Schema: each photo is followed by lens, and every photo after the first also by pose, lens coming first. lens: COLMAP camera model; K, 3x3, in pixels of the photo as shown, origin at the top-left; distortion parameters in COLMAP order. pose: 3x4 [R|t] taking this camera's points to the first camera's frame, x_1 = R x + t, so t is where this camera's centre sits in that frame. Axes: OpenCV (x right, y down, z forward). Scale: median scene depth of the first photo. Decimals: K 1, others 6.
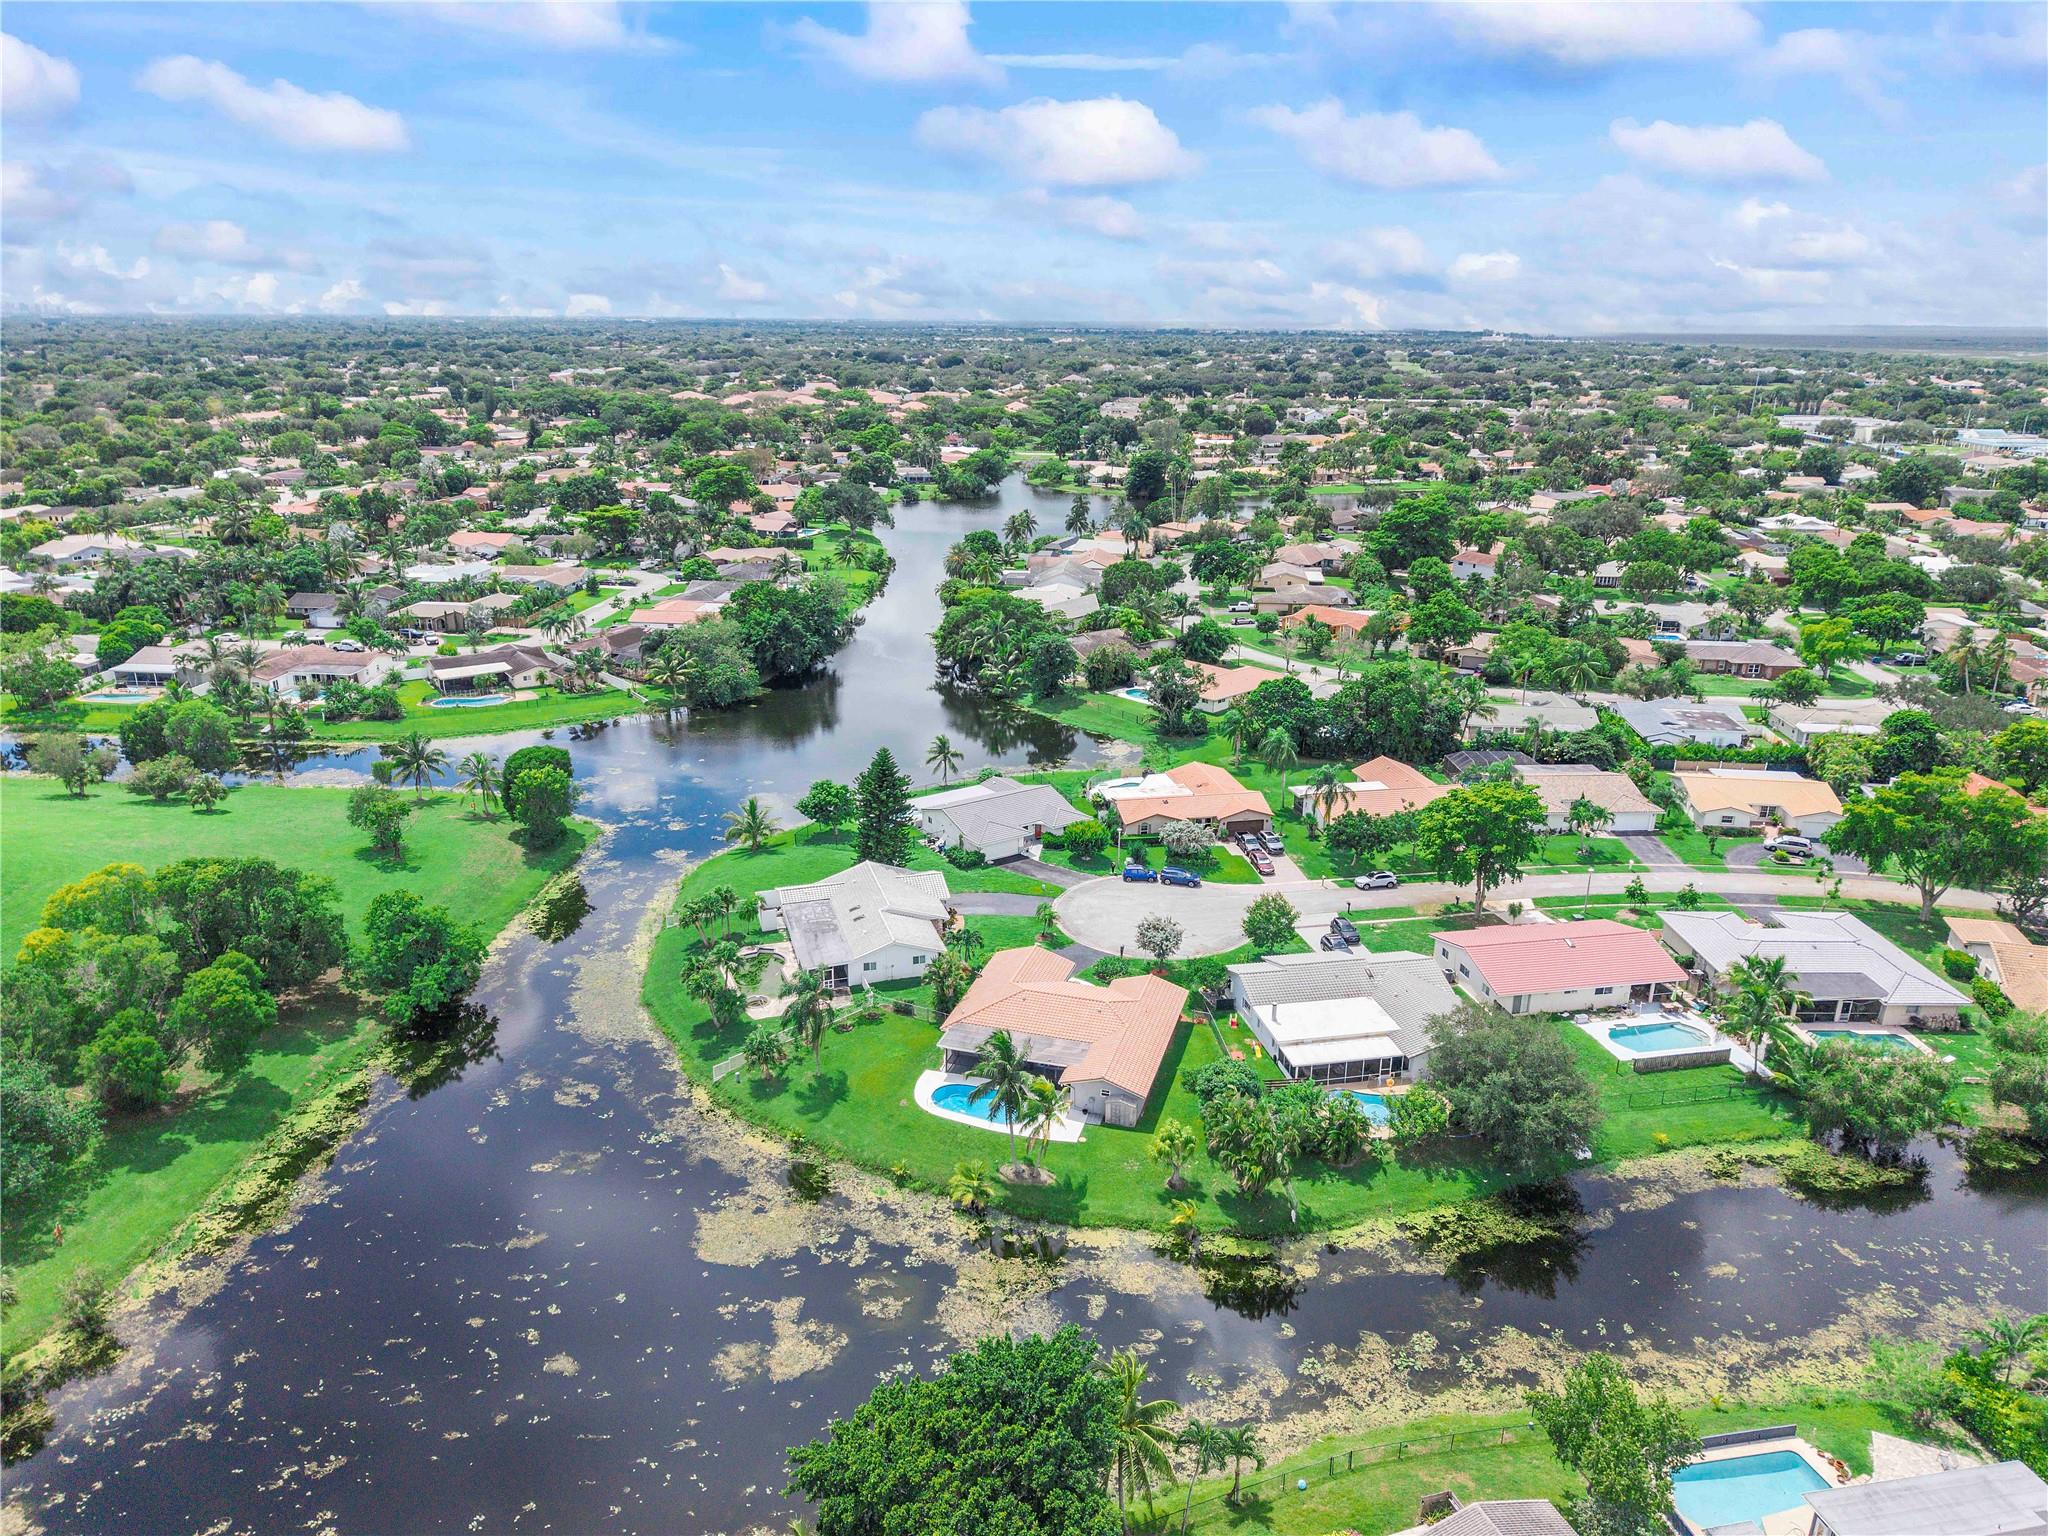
lens RADIAL K [[1431.0, 0, 1123.1], [0, 1431.0, 770.0], [0, 0, 1]] dist [0.045001, -0.064363]
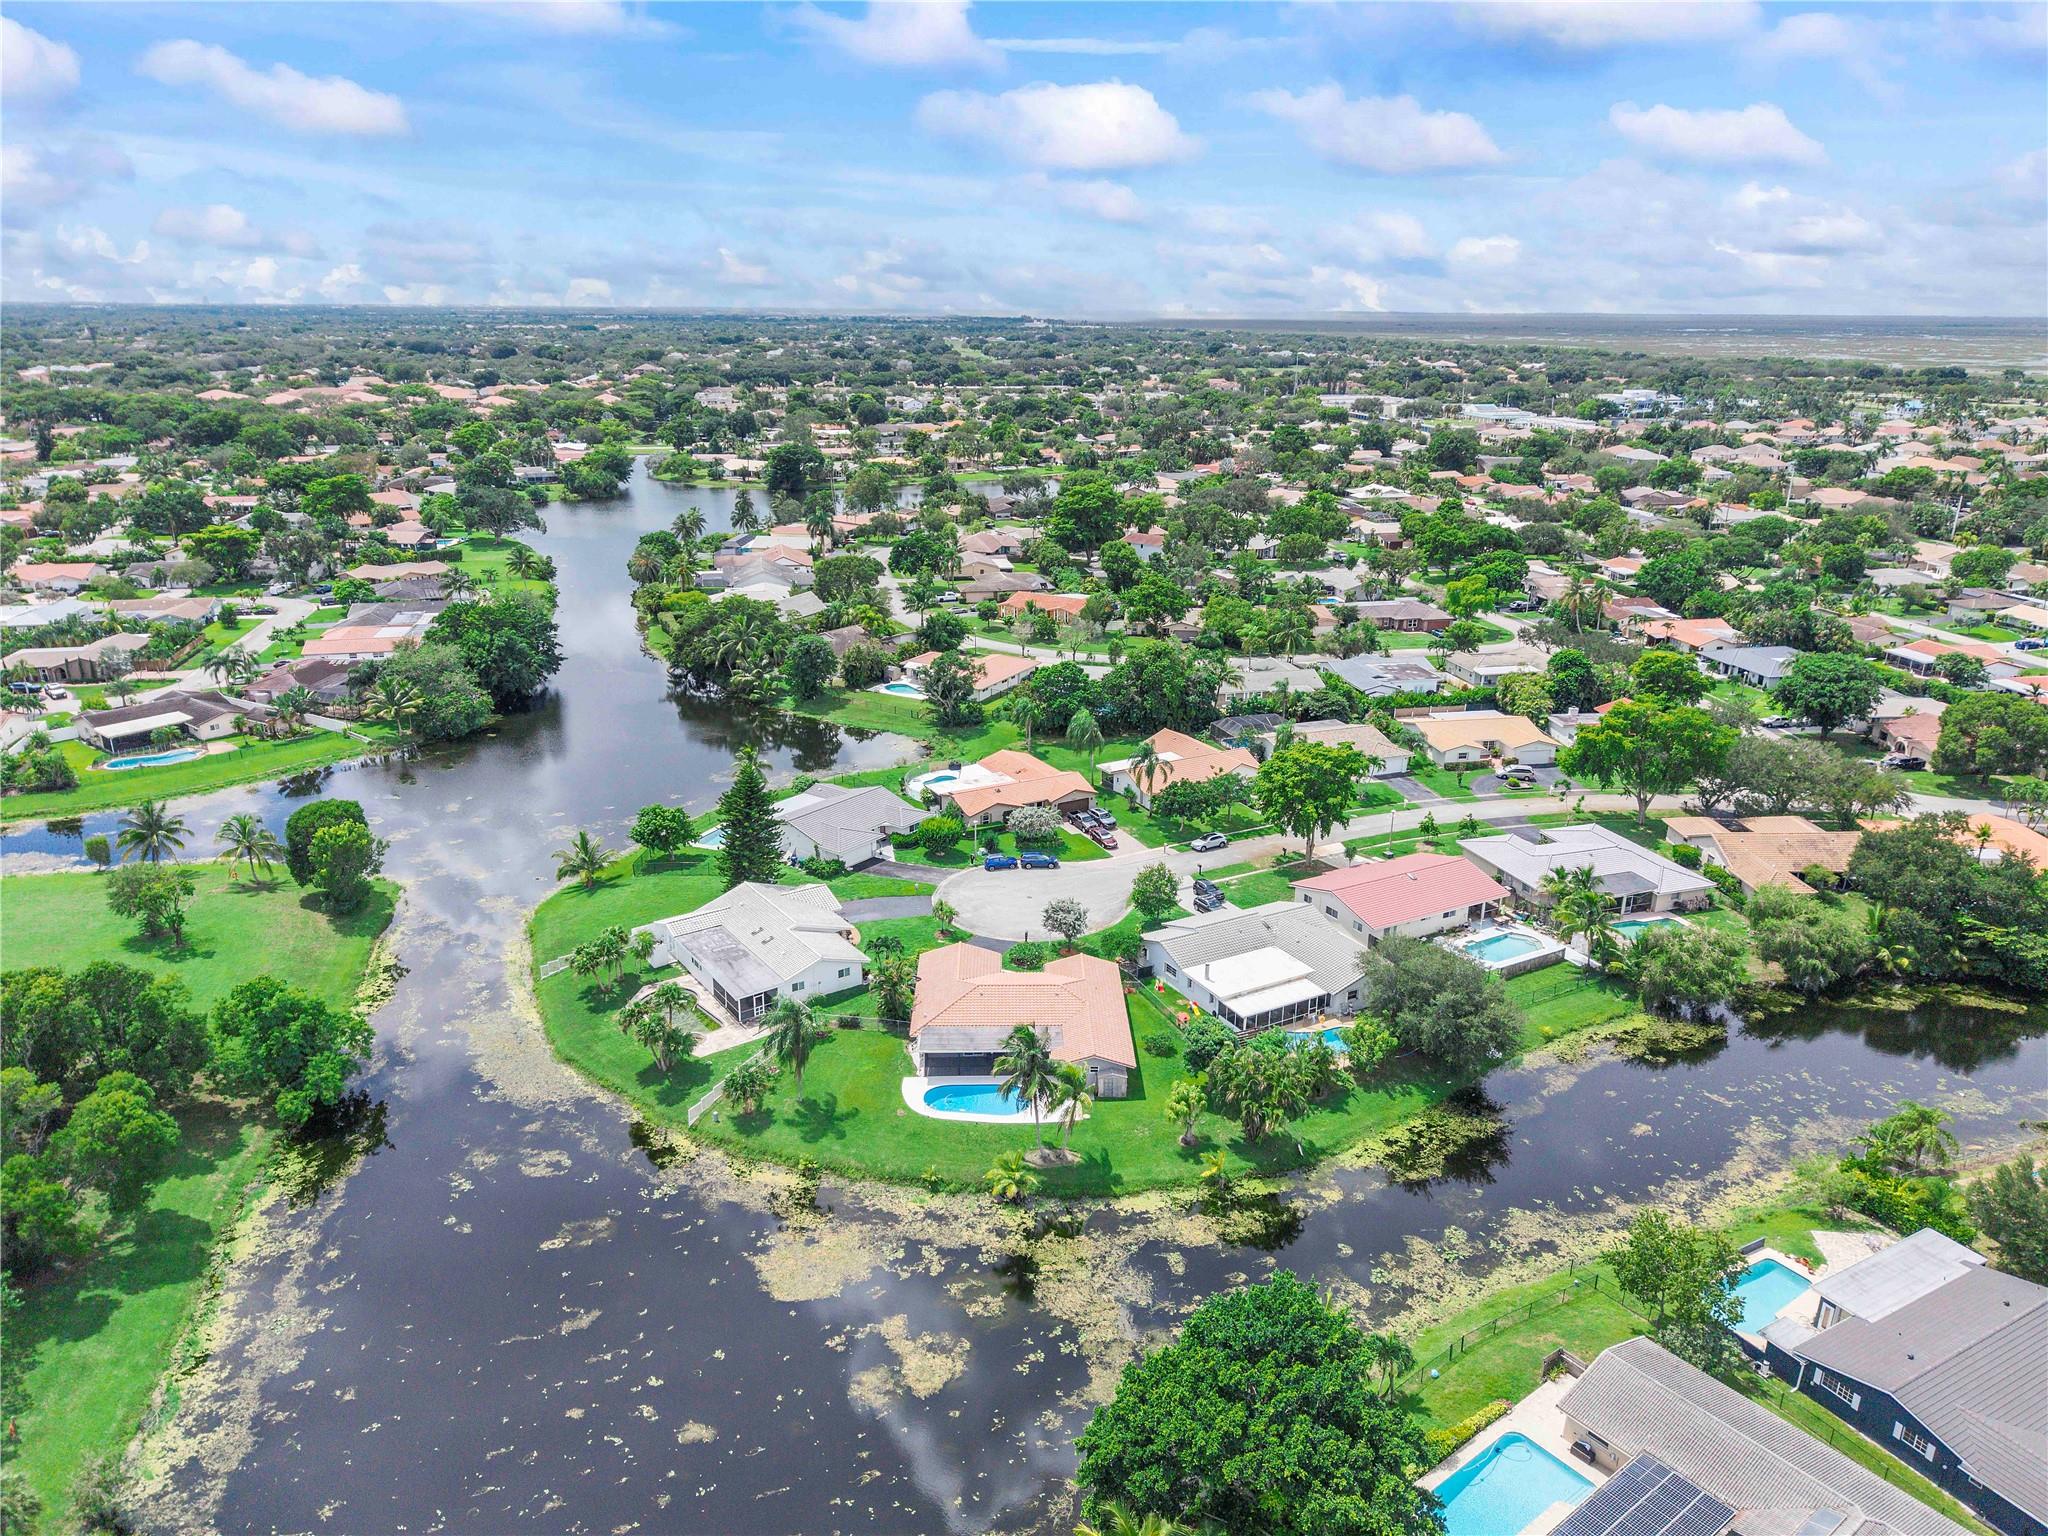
lens RADIAL K [[1433.9, 0, 1024.0], [0, 1433.9, 768.0], [0, 0, 1]] dist [0.043608, -0.068290]
pose [[0.948043, -0.097650, 0.302785, -0.265139], [0.093904, 0.995217, 0.026942, -0.020157], [-0.303967, 0.002890, 0.952678, 0.011399]]
